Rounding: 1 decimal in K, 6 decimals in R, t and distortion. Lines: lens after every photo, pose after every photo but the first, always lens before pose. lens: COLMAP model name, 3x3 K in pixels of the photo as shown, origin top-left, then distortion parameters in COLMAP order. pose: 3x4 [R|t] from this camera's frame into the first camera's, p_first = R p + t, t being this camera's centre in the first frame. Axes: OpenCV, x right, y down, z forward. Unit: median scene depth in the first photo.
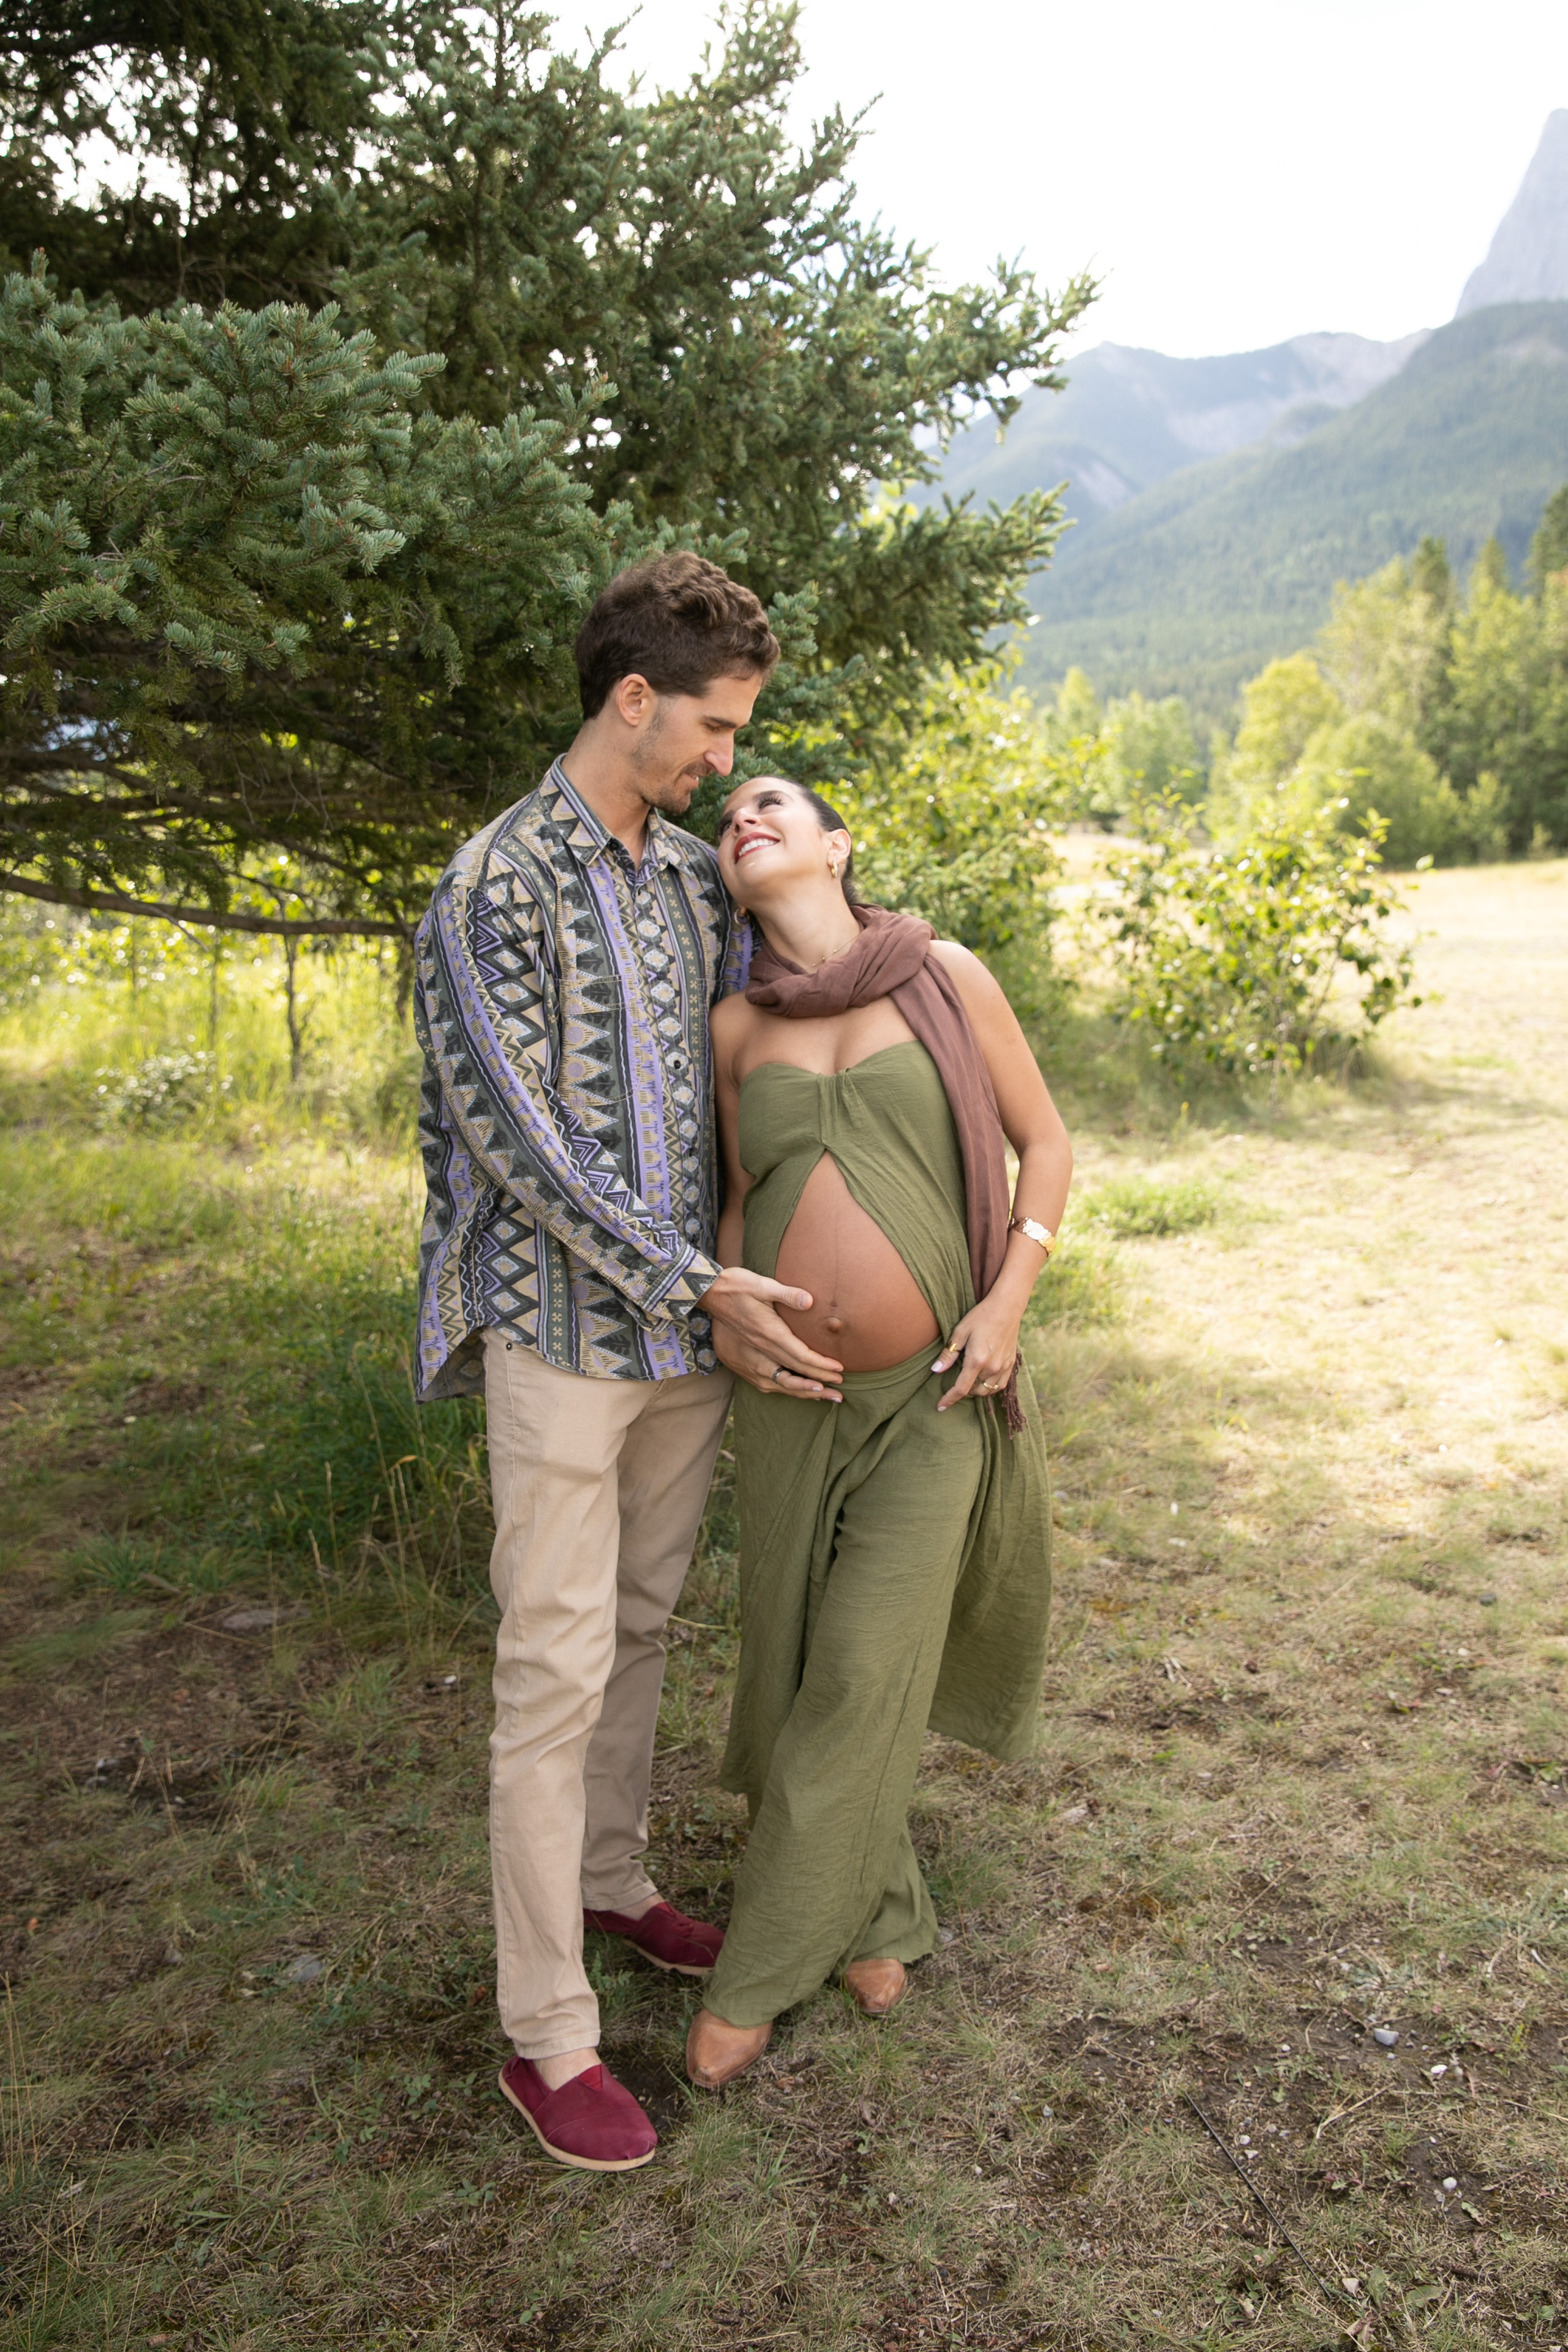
lens RADIAL K [[1961.7, 0, 805.3], [0, 1961.7, 1234.4], [0, 0, 1]] dist [-0.072051, 0.057755]
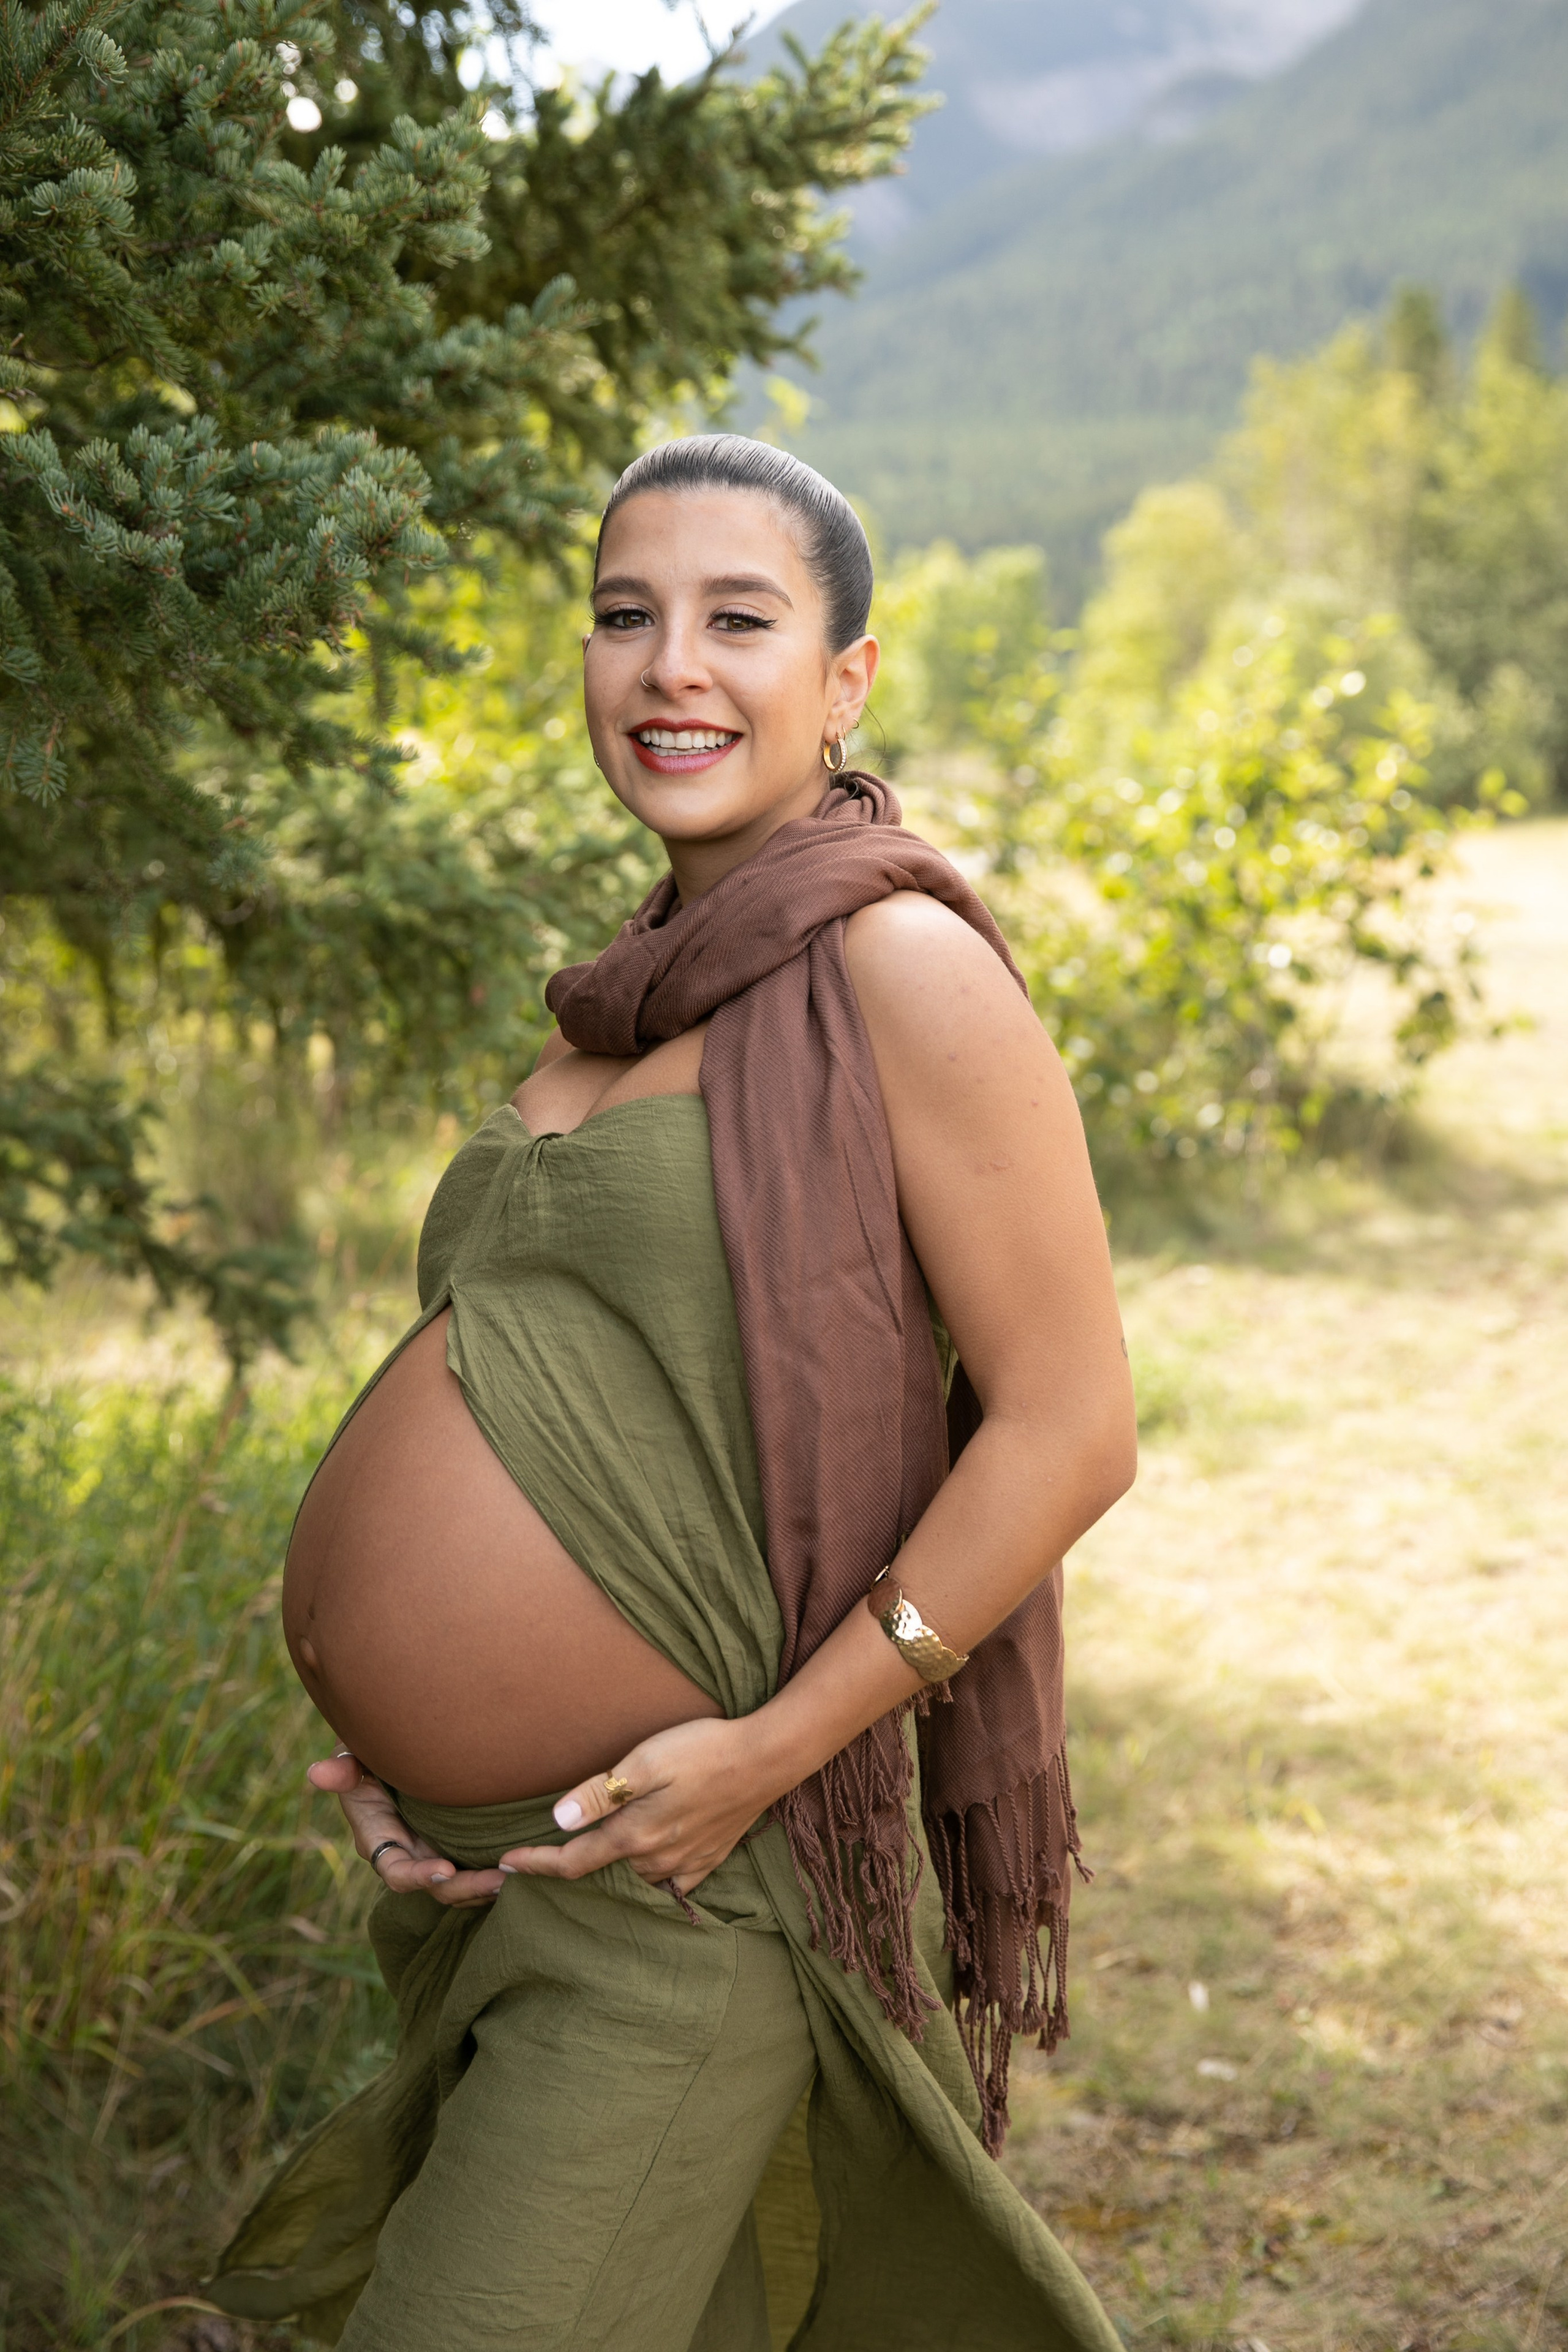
lens RADIAL K [[3295.4, 0, 805.4], [0, 3295.4, 1186.6], [0, 0, 1]] dist [0.129603, 0.000000]
pose [[0.991989, -0.022915, 0.124231, -0.014619], [0.033146, 0.996169, -0.080923, -0.002825], [-0.121900, 0.084392, 0.988948, 0.137811]]
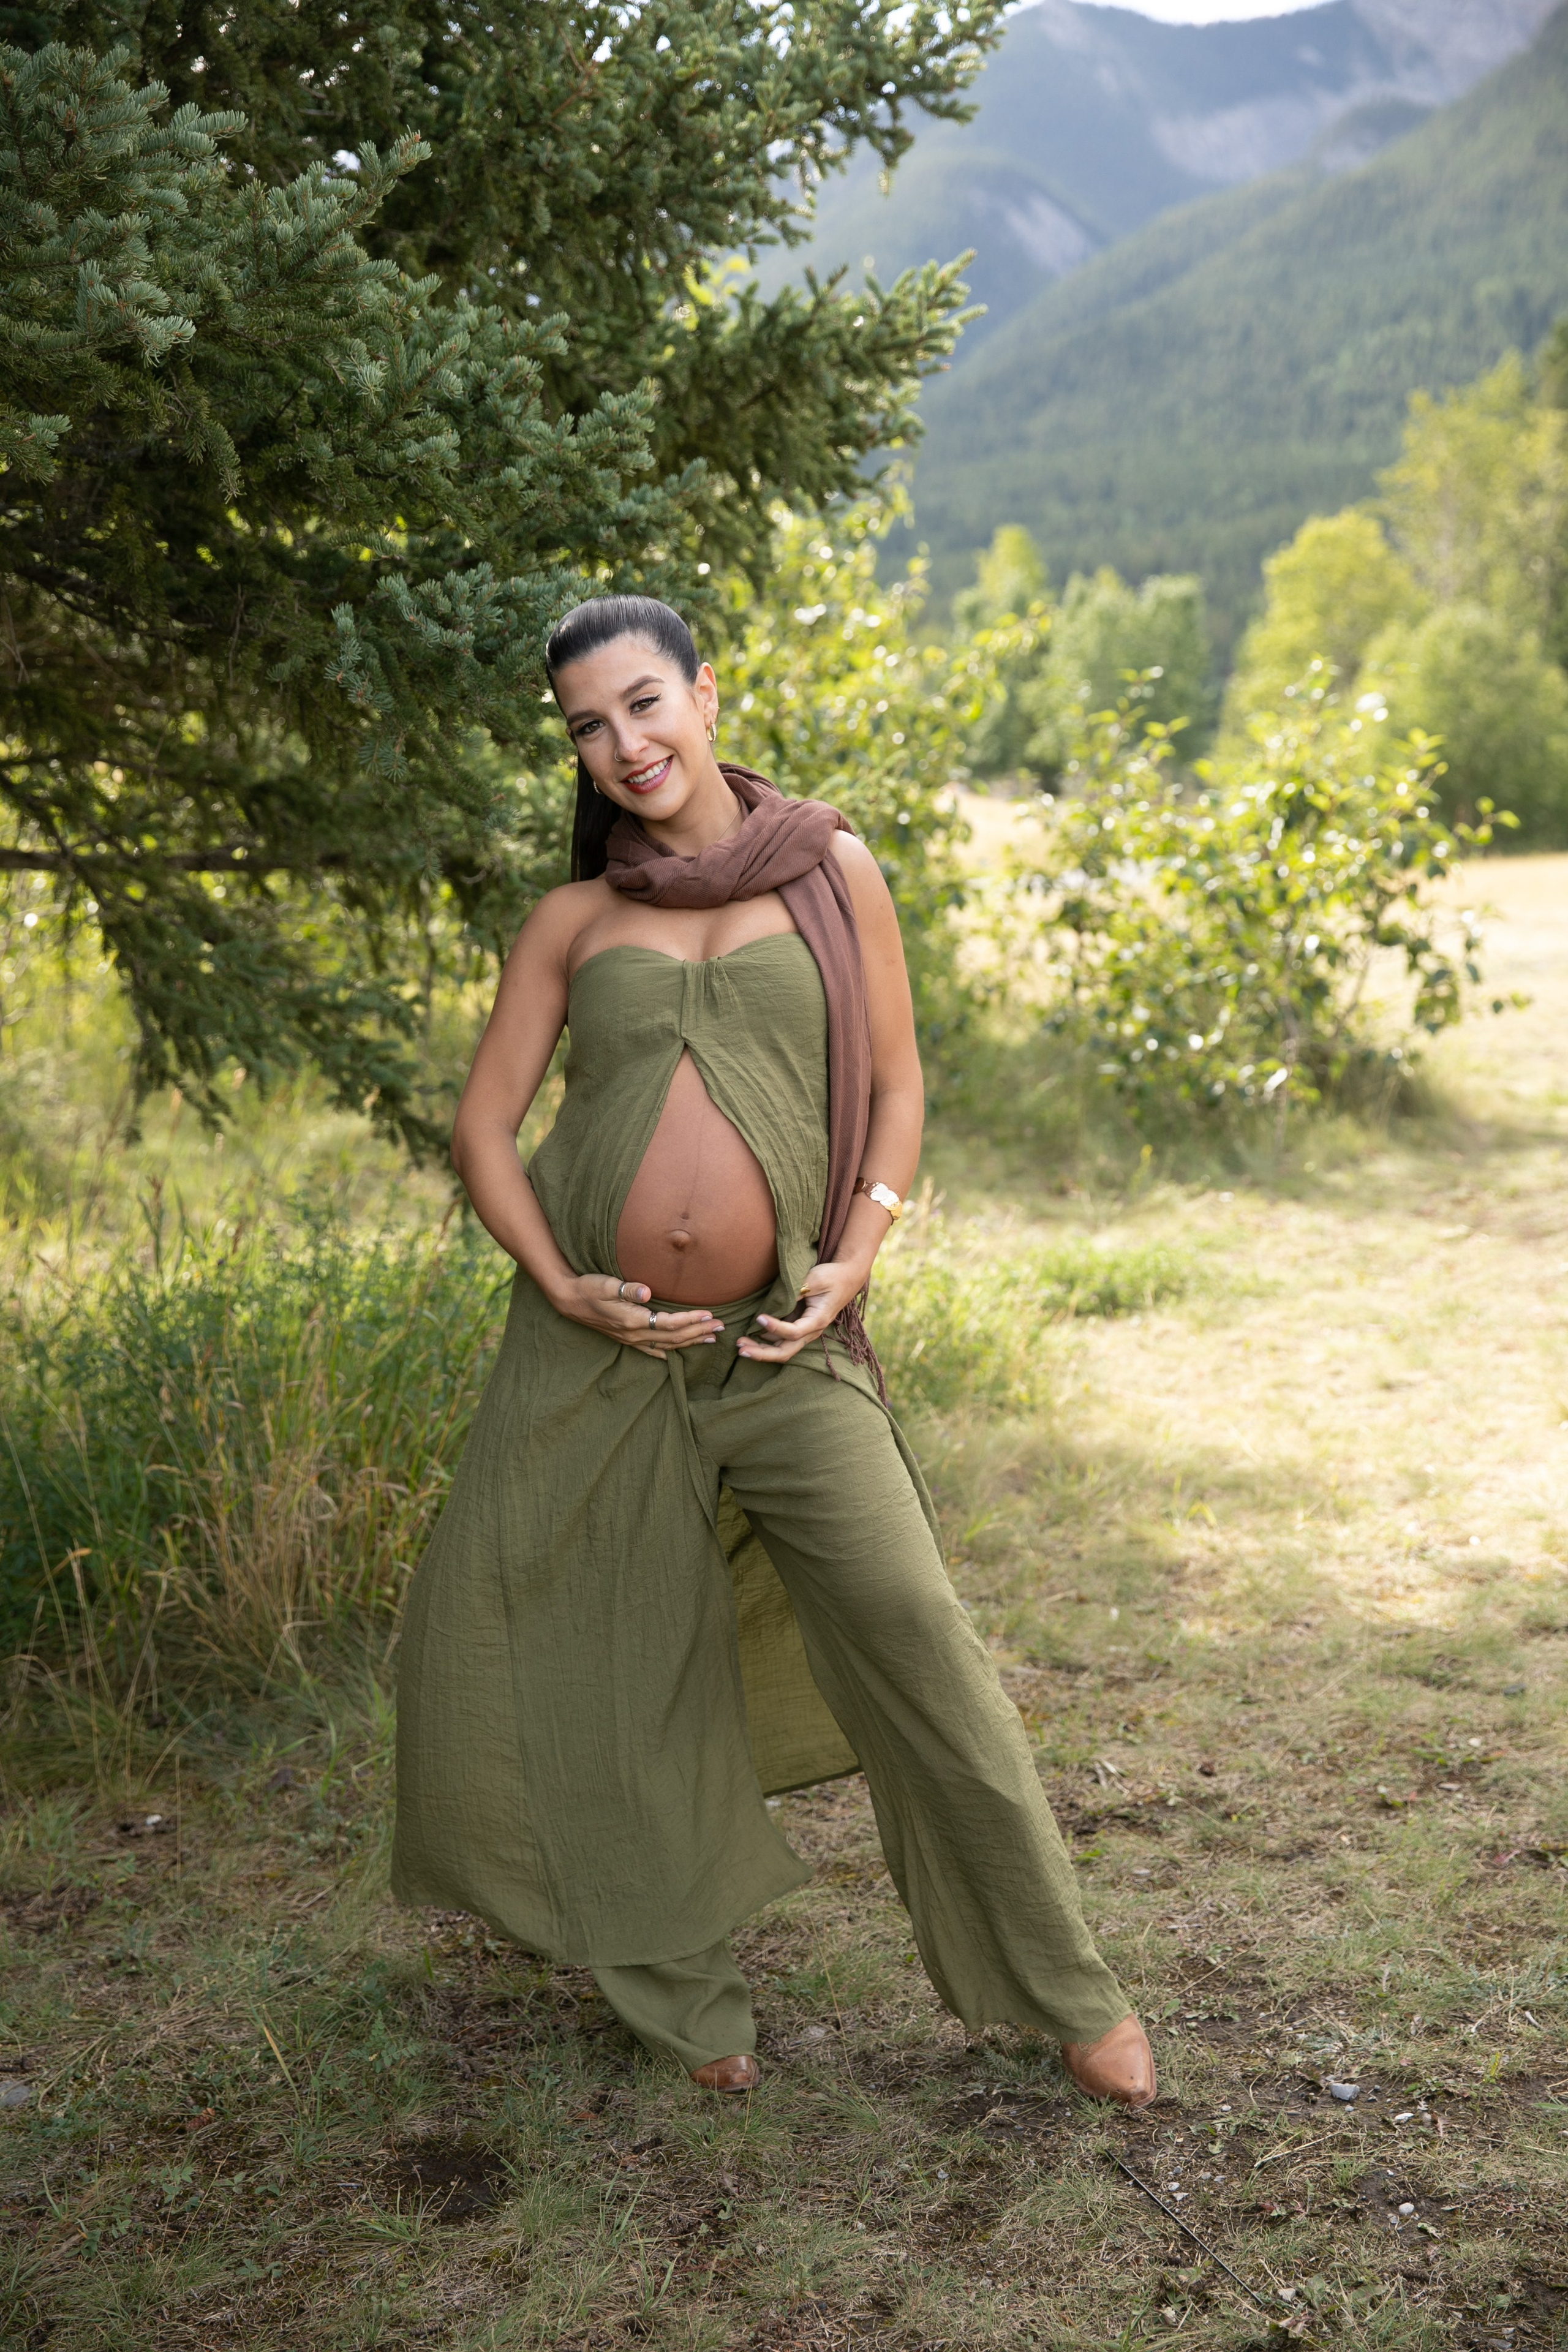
lens RADIAL K [[3164.1, 0, 790.4], [0, 3164.1, 1299.2], [0, 0, 1]] dist [0.151059, 0.000000]
pose [[0.997681, -0.001645, 0.068040, -0.018482], [0.004824, 0.998903, -0.046586, 0.073386], [-0.067889, 0.046806, 0.996594, -0.211669]]
